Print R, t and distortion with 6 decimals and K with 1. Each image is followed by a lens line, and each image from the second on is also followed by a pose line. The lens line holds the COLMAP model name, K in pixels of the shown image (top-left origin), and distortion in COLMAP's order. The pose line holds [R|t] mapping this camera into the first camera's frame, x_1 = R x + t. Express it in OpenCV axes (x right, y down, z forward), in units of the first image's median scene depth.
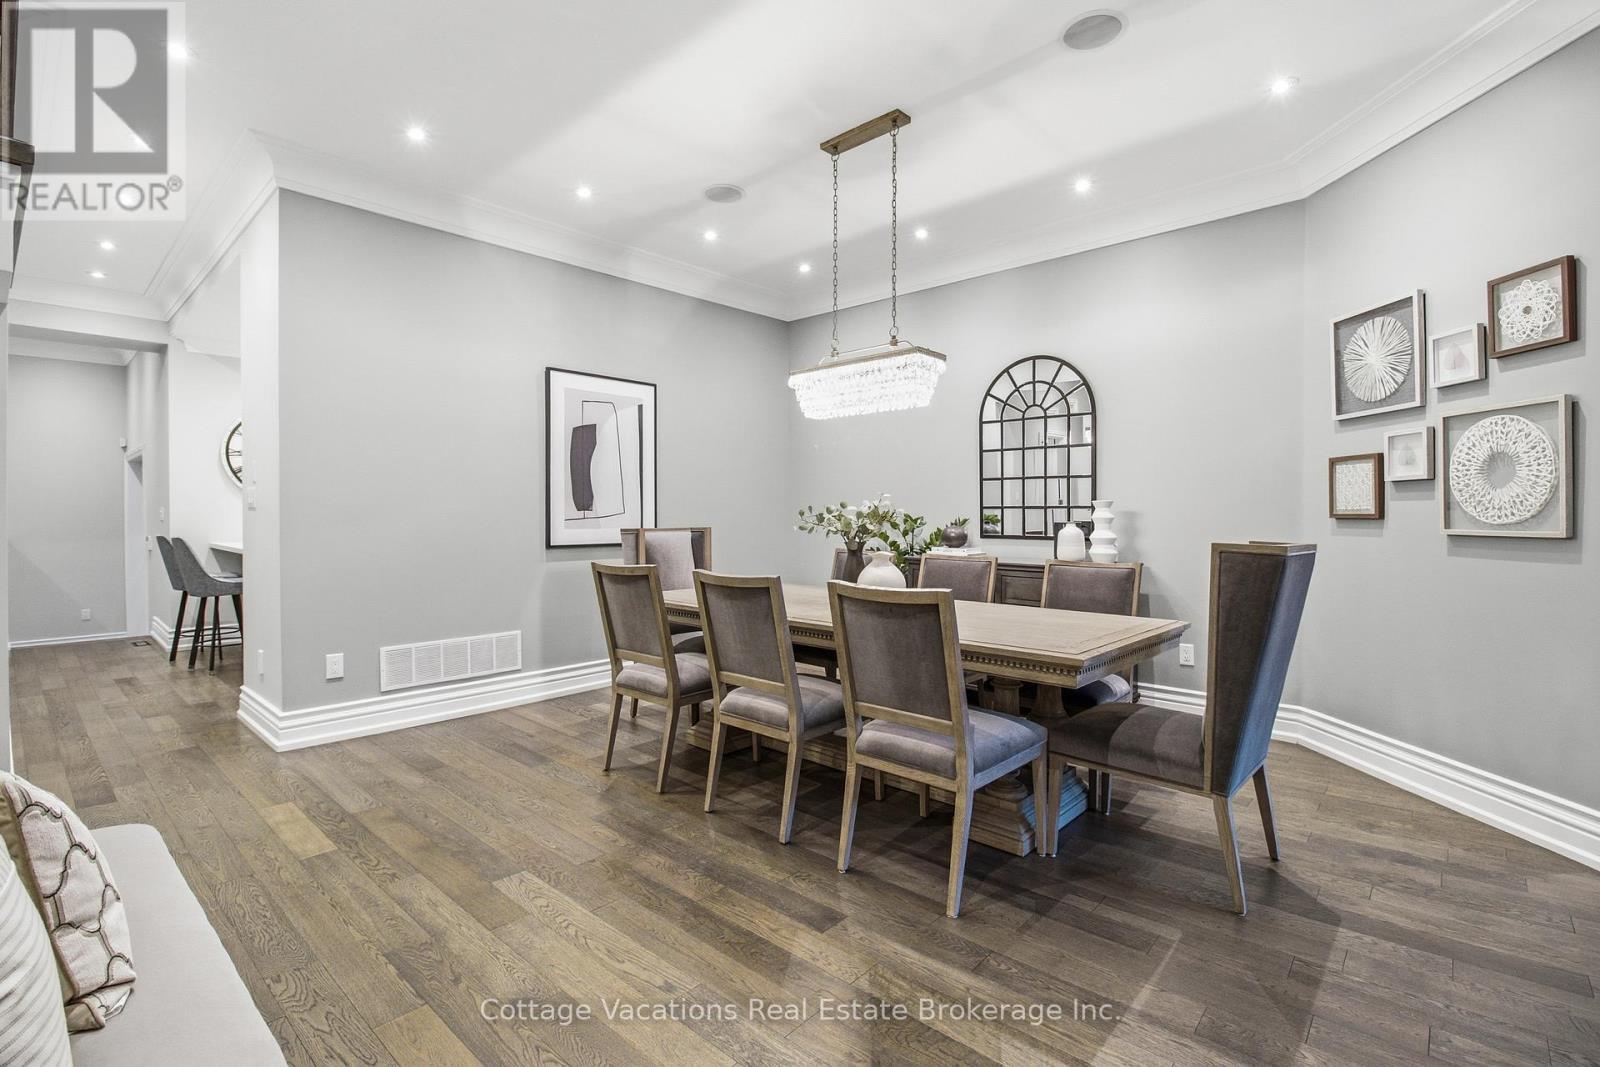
lens RADIAL K [[729.8, 0, 800.0], [0, 729.8, 533.5], [0, 0, 1]] dist [0.000237, -0.011614]
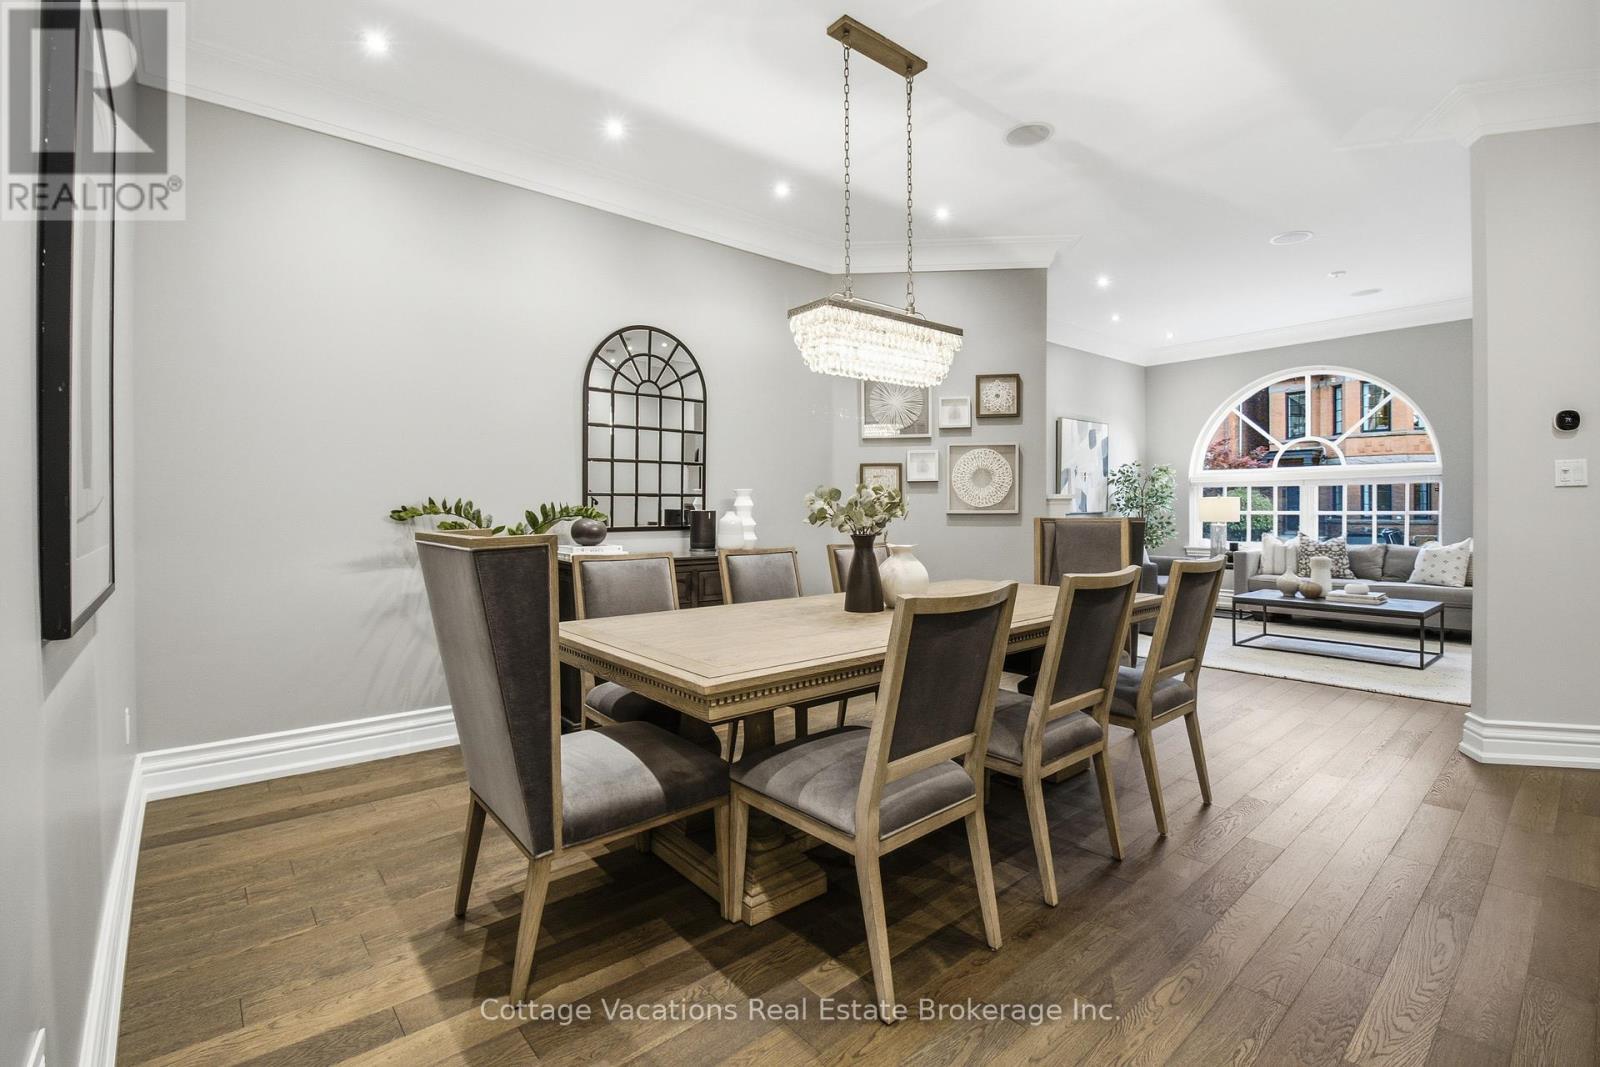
lens RADIAL K [[721.8, 0, 796.3], [0, 721.8, 511.3], [0, 0, 1]] dist [-0.000161, -0.012269]
pose [[0.116463, -0.009415, 0.993150, -0.545190], [0.031547, 0.999486, 0.005776, -0.015481], [-0.992694, 0.030659, 0.116700, 0.730476]]
